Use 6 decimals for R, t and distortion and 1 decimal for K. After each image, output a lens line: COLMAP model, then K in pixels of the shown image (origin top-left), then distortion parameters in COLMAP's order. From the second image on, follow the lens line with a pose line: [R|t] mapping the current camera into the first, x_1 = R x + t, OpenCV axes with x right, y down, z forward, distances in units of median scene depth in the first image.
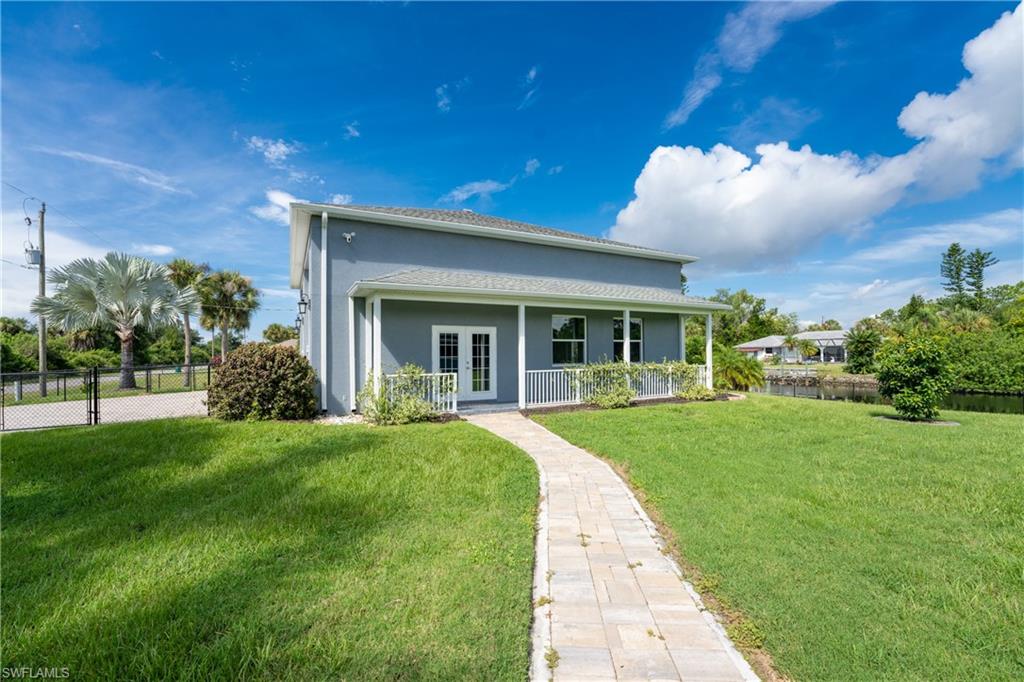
lens RADIAL K [[404.0, 0, 512.0], [0, 404.0, 341.0], [0, 0, 1]] dist [-0.010317, -0.000575]
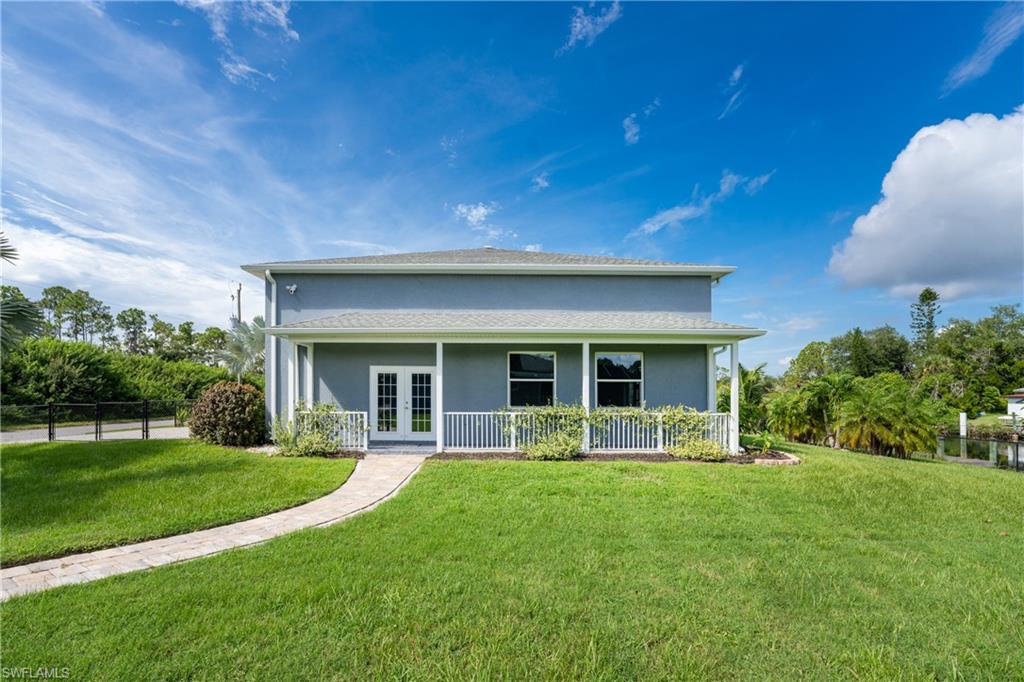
lens RADIAL K [[408.0, 0, 514.8], [0, 408.0, 392.9], [0, 0, 1]] dist [-0.015541, -0.000527]
pose [[0.906026, 0.011172, -0.423074, 0.557254], [-0.000383, 0.999673, 0.025577, 0.003529], [0.423221, -0.023011, 0.905734, 0.200666]]
